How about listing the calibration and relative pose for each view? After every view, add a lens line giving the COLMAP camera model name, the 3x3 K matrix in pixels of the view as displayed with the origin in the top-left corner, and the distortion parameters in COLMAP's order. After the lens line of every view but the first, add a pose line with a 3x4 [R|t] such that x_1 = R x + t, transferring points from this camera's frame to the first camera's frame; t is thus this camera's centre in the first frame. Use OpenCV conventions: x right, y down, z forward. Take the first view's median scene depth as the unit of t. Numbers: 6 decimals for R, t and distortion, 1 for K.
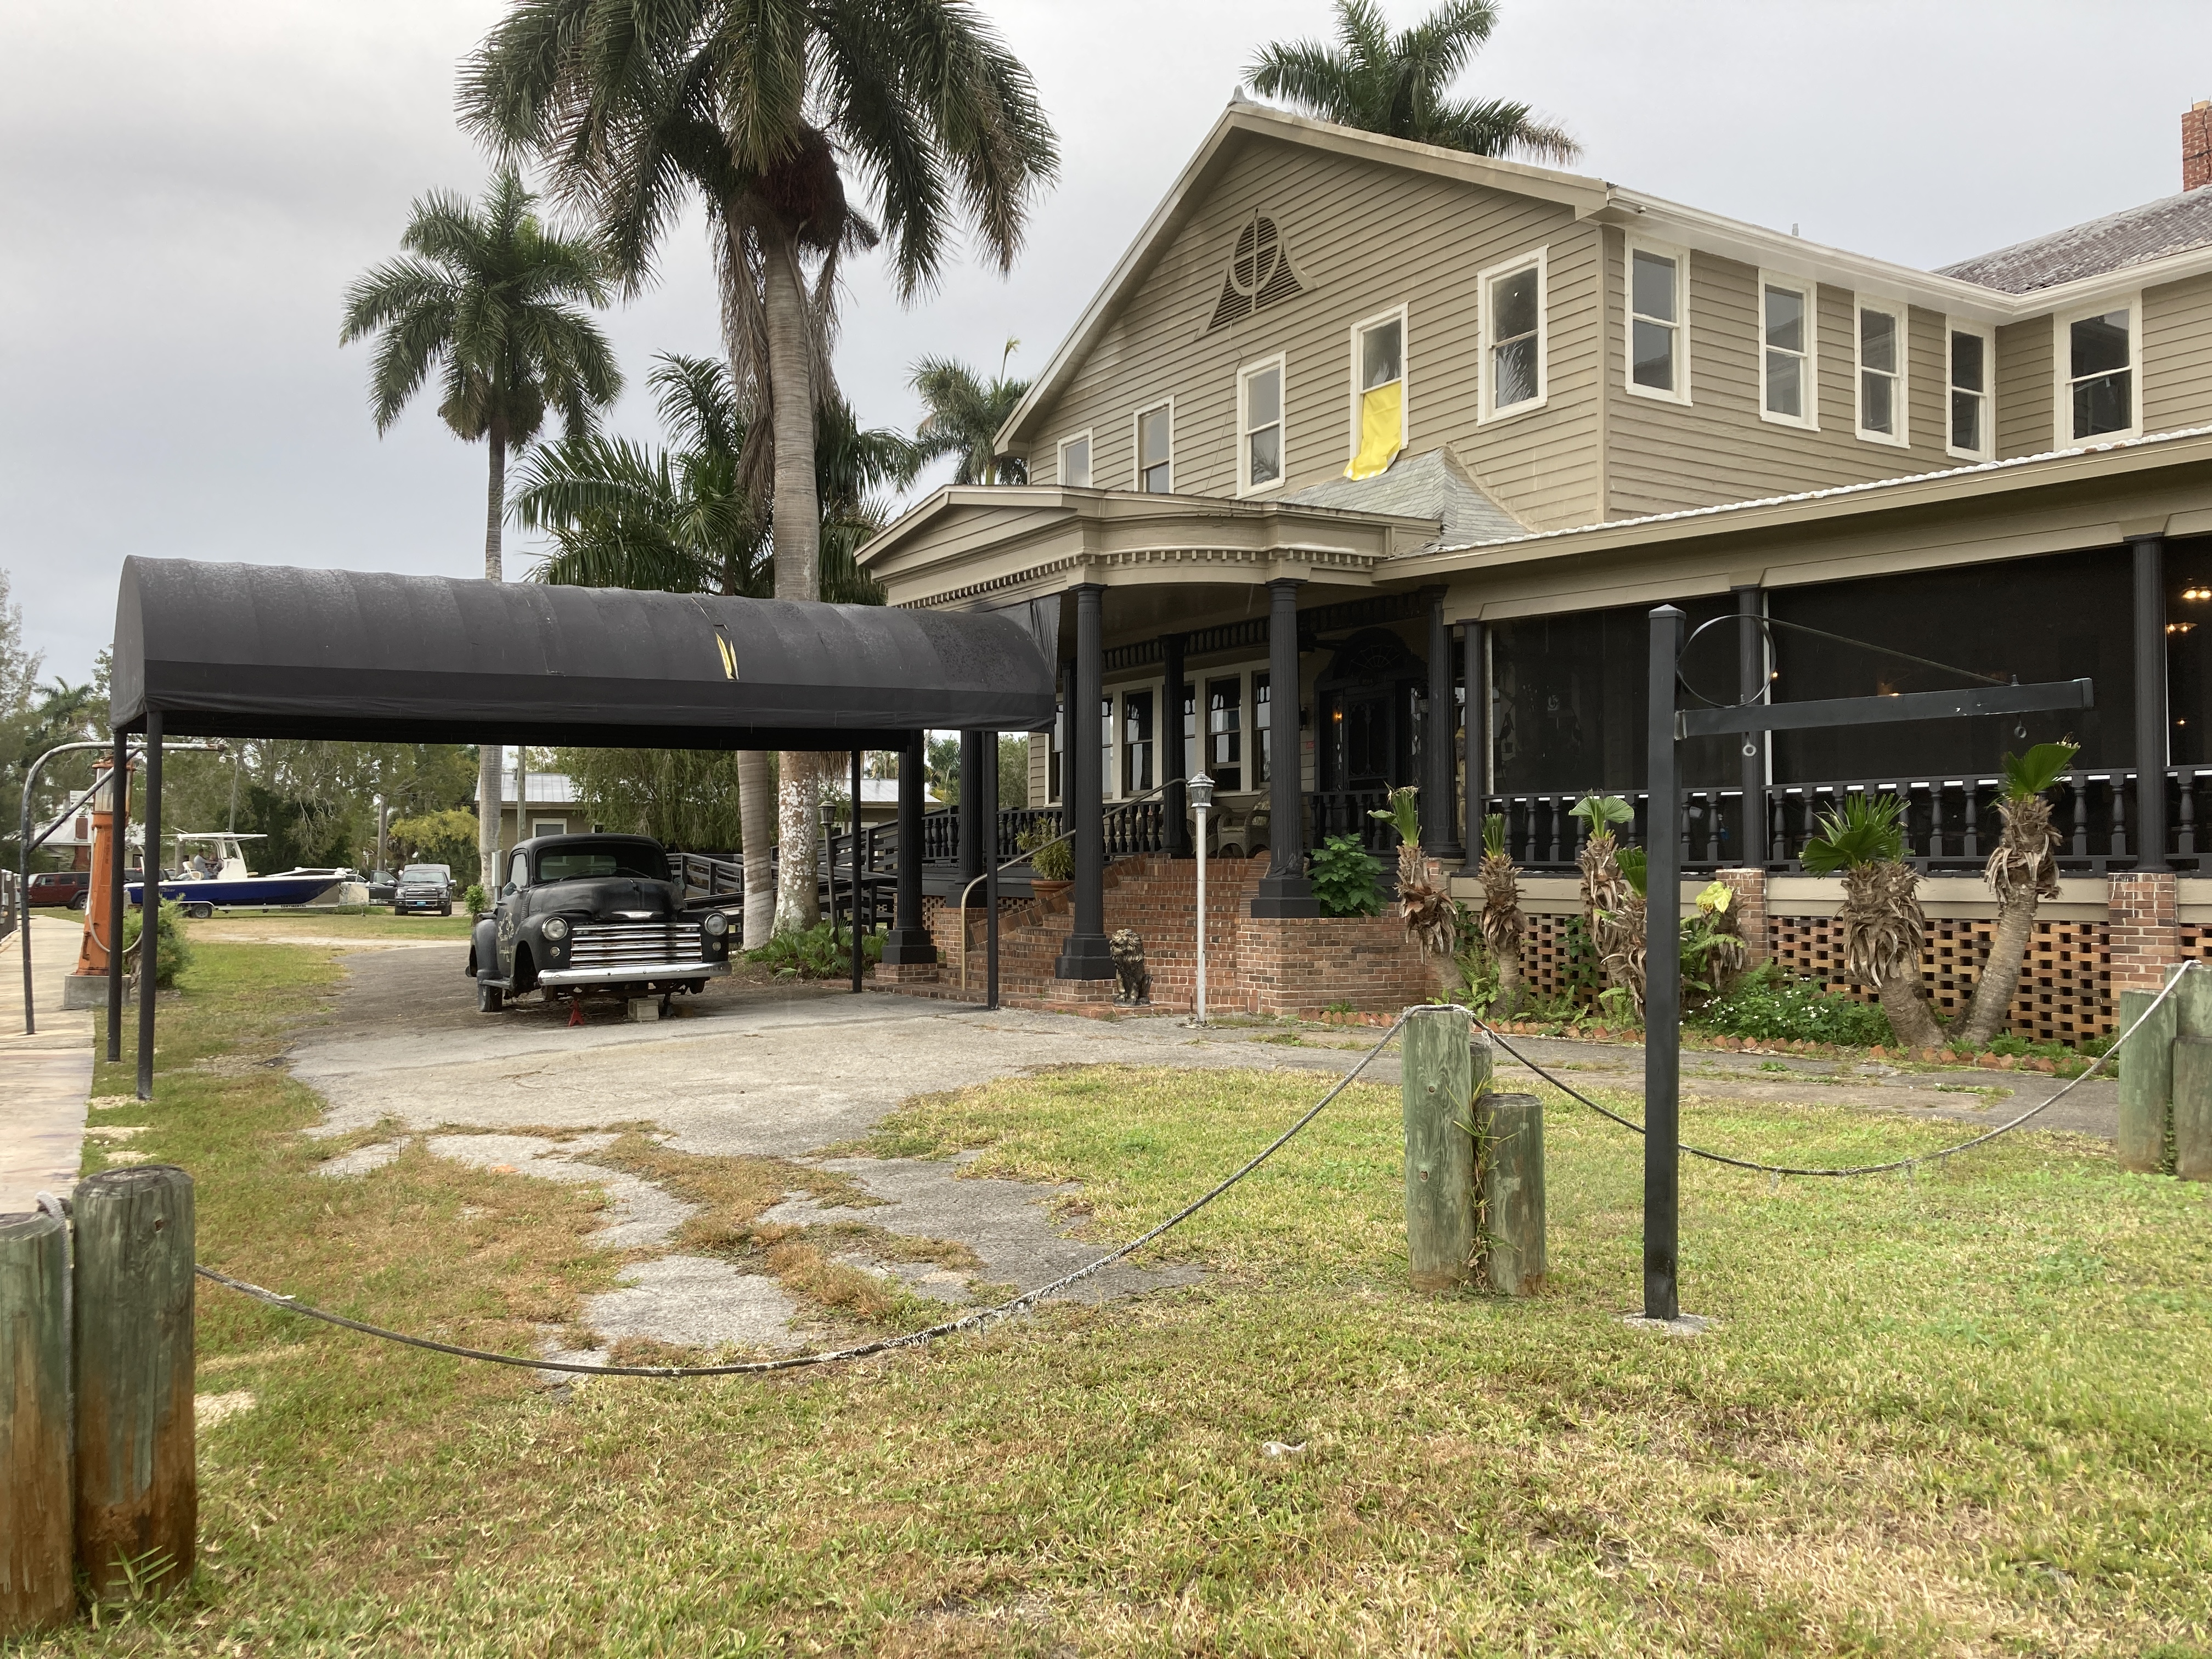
lens RADIAL K [[1712.7, 0, 1106.0], [0, 1712.7, 829.5], [0, 0, 1]] dist [0.086474, -0.129770]
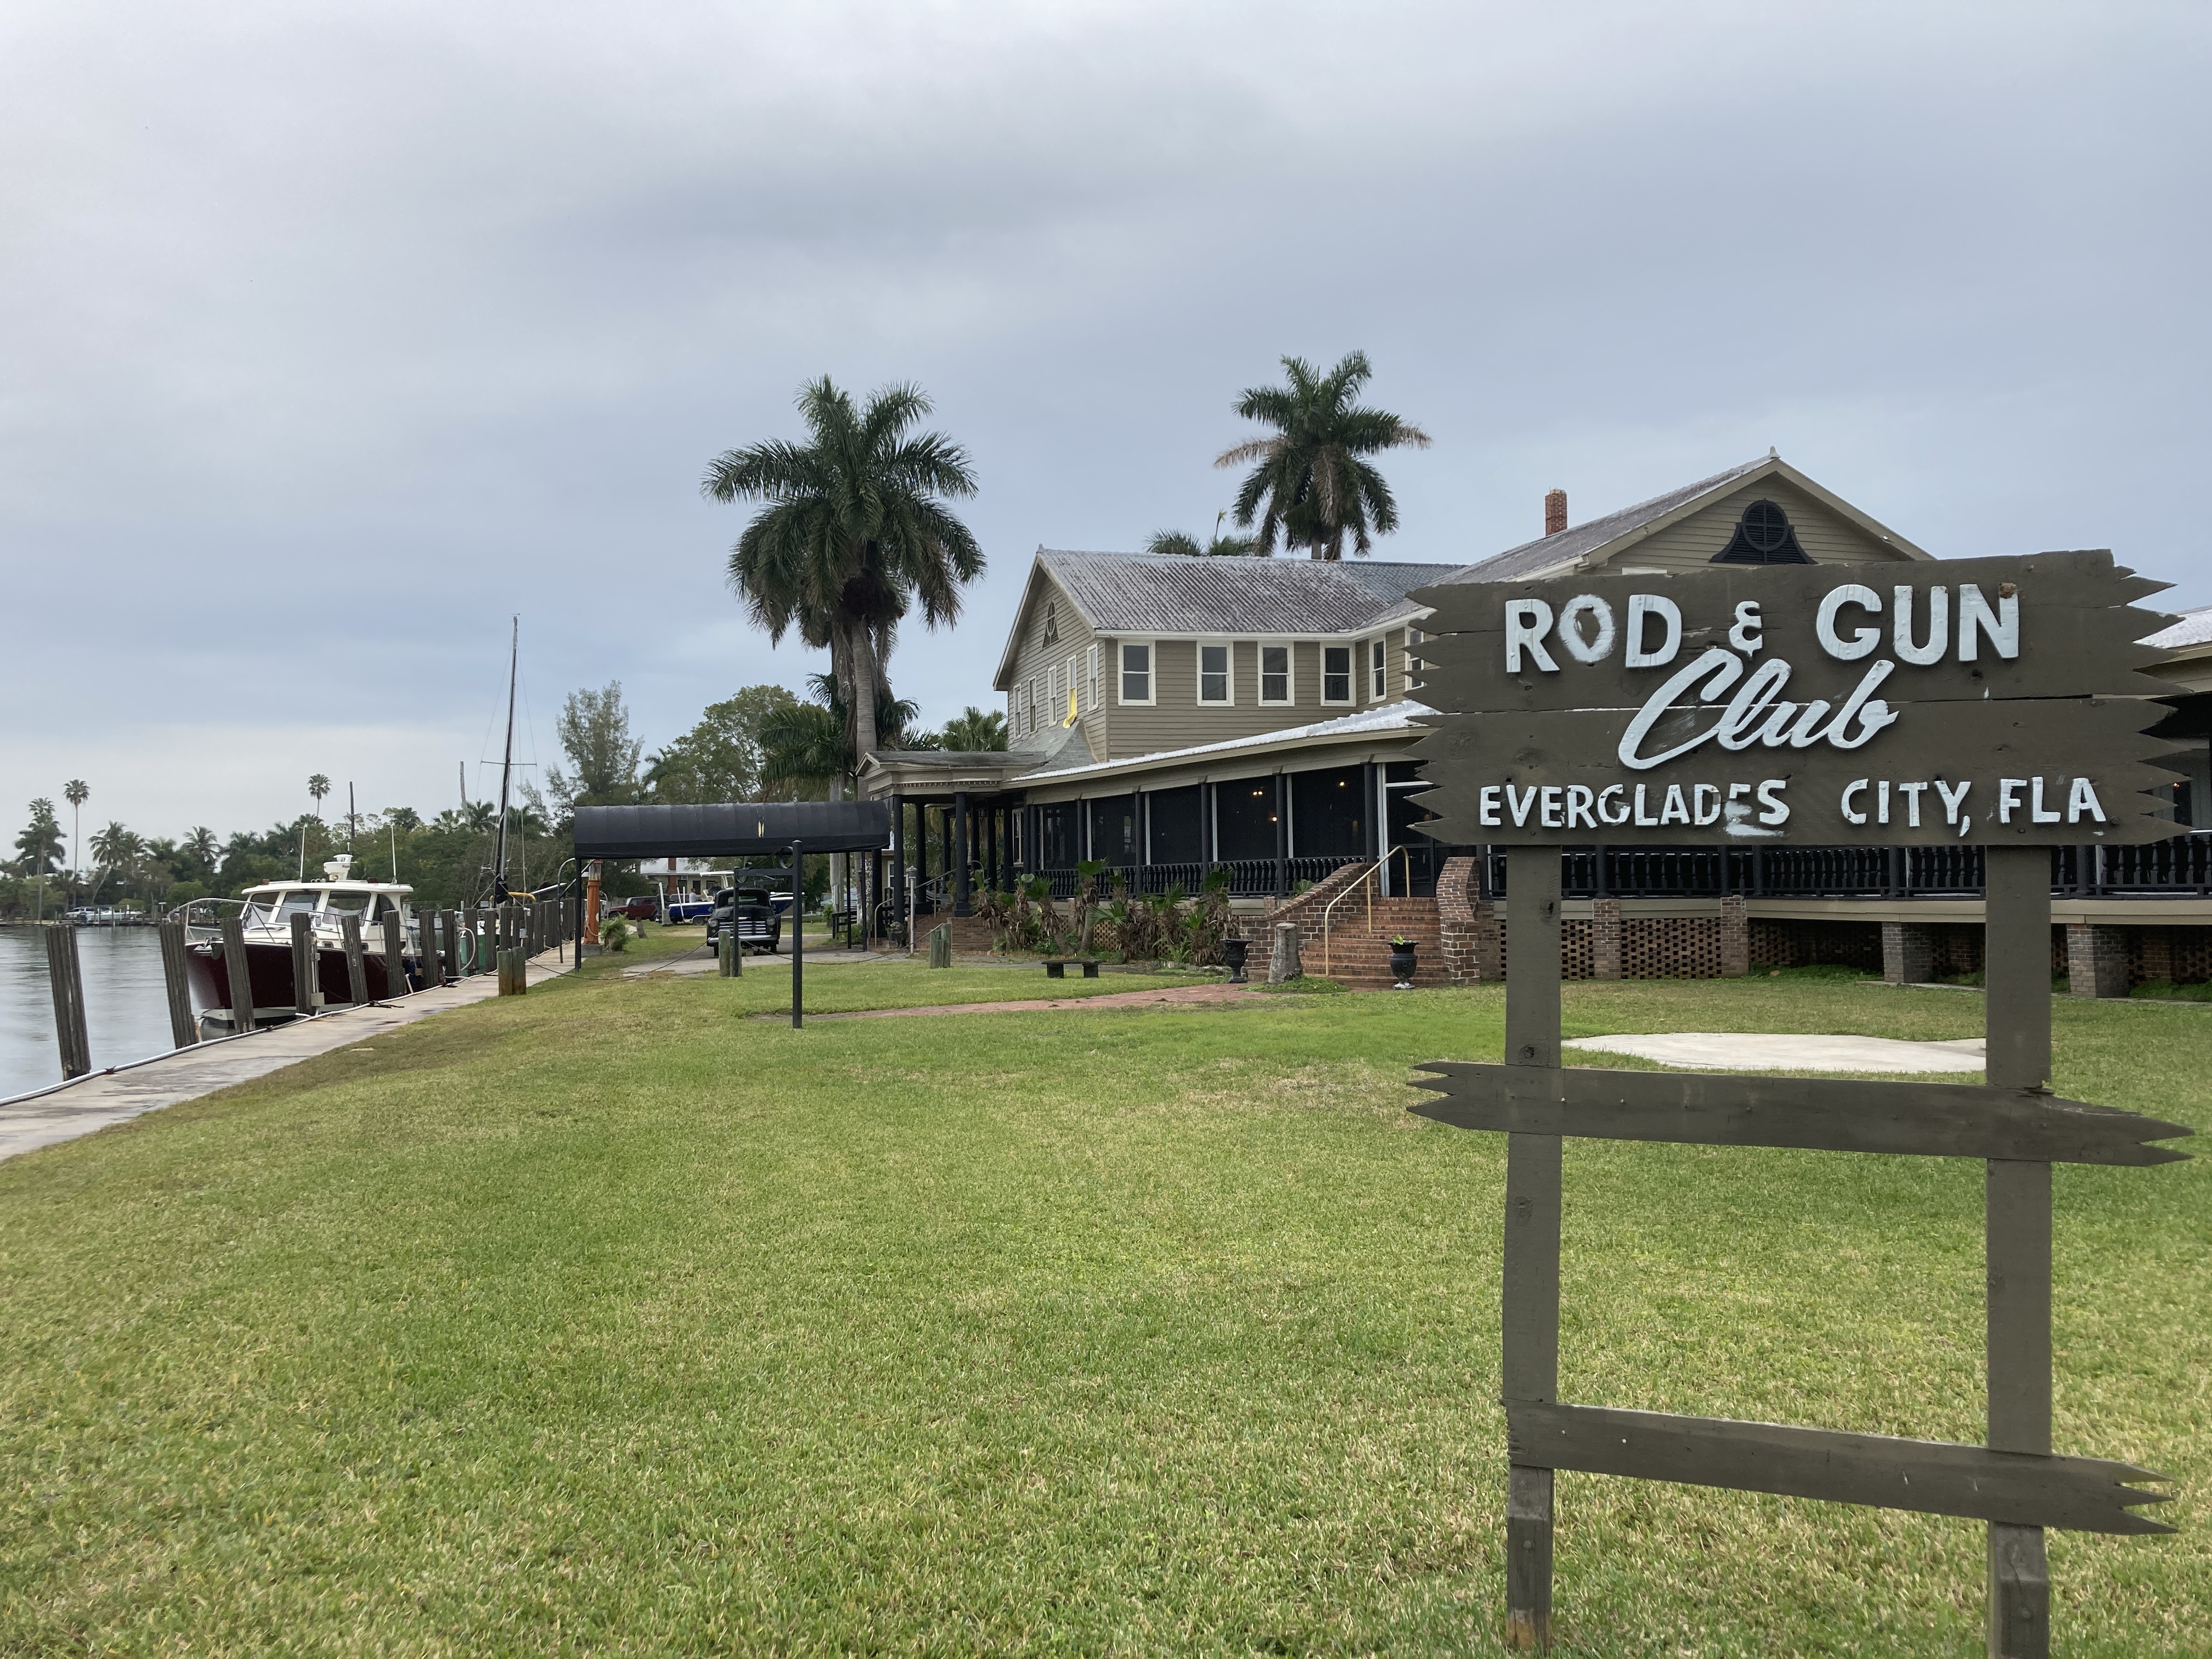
lens RADIAL K [[1712.7, 0, 1106.0], [0, 1712.7, 829.5], [0, 0, 1]] dist [0.086474, -0.129770]
pose [[0.953414, -0.021089, -0.300927, 0.766699], [0.018768, 0.999768, -0.010603, -0.036423], [0.301080, 0.004461, 0.953588, -1.009719]]
